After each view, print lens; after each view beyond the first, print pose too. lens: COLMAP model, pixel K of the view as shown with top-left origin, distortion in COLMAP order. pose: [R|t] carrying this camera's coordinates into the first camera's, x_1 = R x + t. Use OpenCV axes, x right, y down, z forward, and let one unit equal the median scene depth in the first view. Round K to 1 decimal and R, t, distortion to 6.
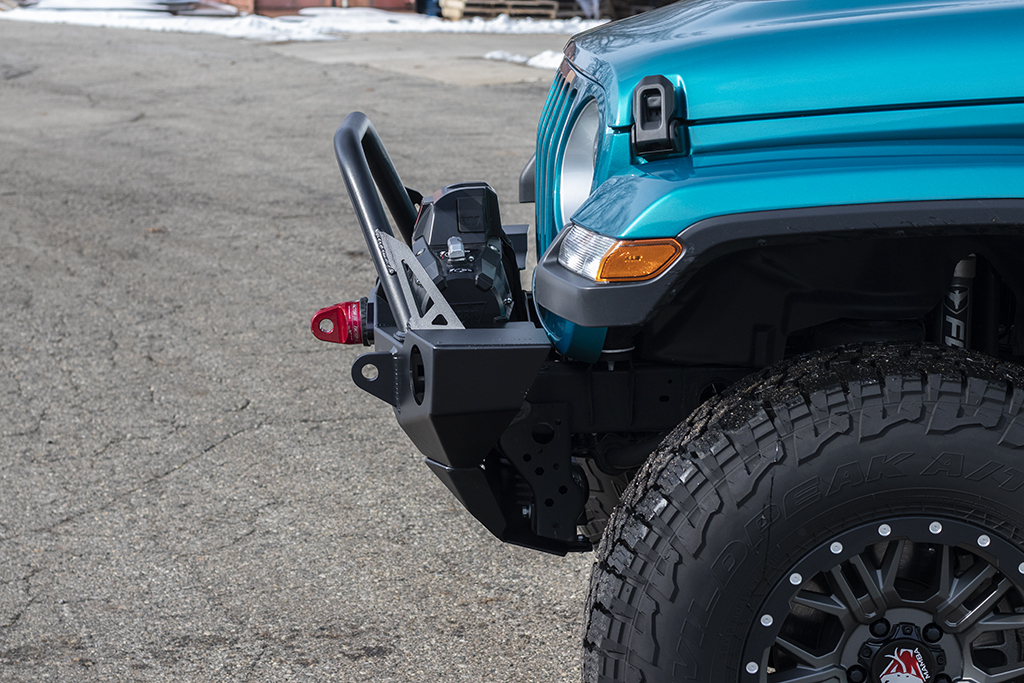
lens RADIAL K [[2394.3, 0, 512.0], [0, 2394.3, 341.5], [0, 0, 1]] dist [-0.086752, -0.253084]
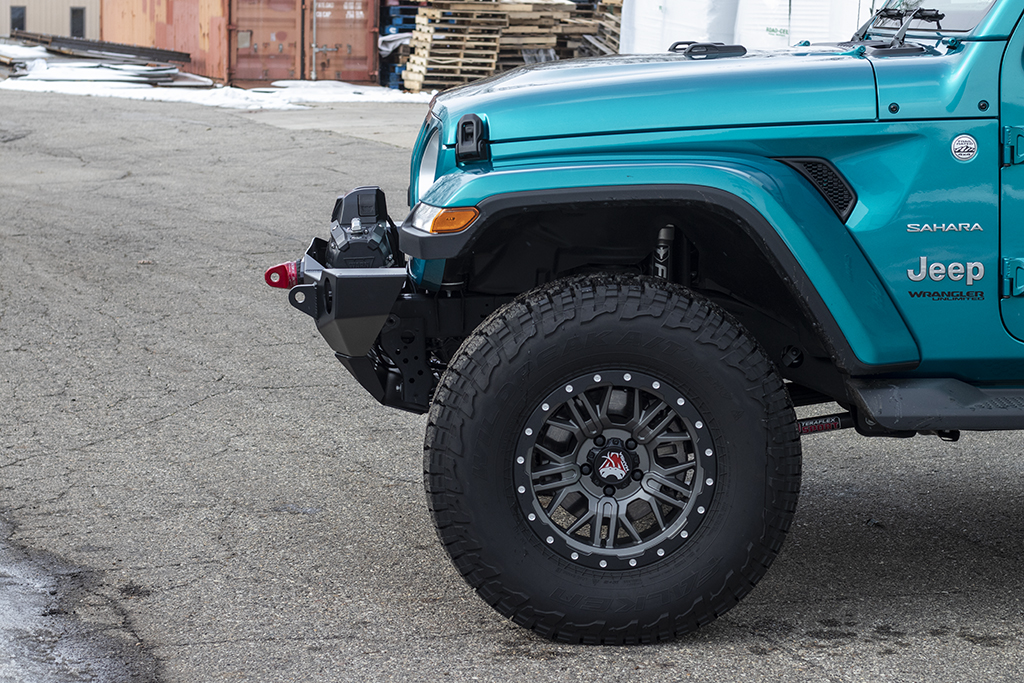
lens RADIAL K [[2394.3, 0, 512.0], [0, 2394.3, 341.5], [0, 0, 1]] dist [-0.086752, -0.253084]
pose [[0.999931, 0.003267, 0.011242, 0.038267], [-0.002920, 0.999523, -0.030749, 0.053374], [-0.011337, 0.030714, 0.999464, -0.358736]]
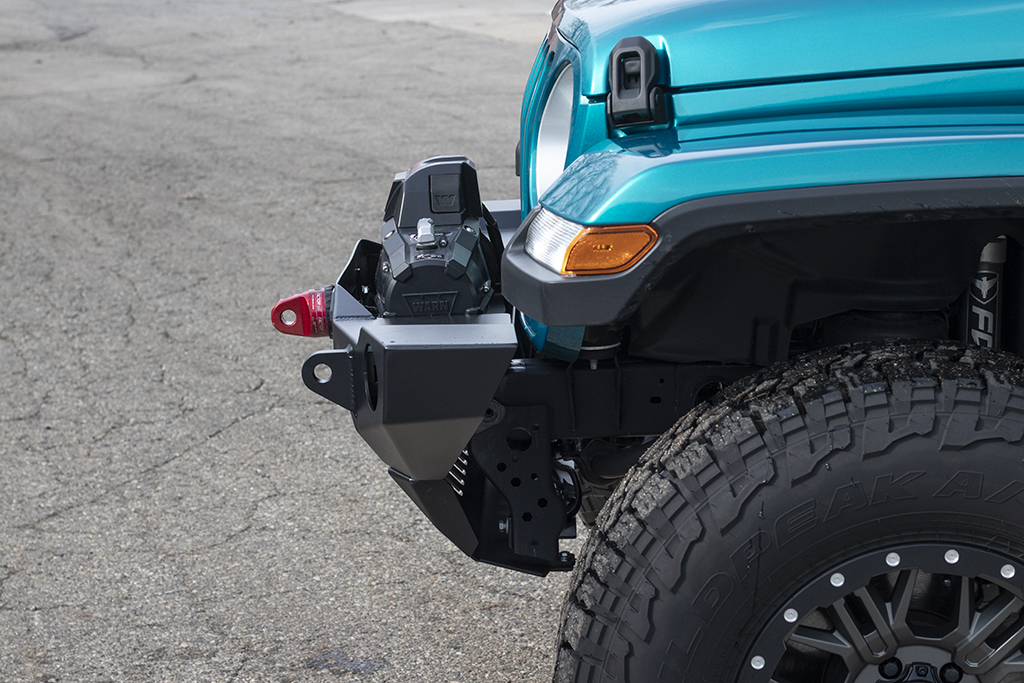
lens RADIAL K [[2394.3, 0, 512.0], [0, 2394.3, 341.5], [0, 0, 1]] dist [-0.086752, -0.253084]
pose [[0.999414, -0.005741, -0.033740, 0.023909], [0.006351, 0.999818, 0.018007, -0.008449], [0.033630, -0.018211, 0.999268, 0.065402]]
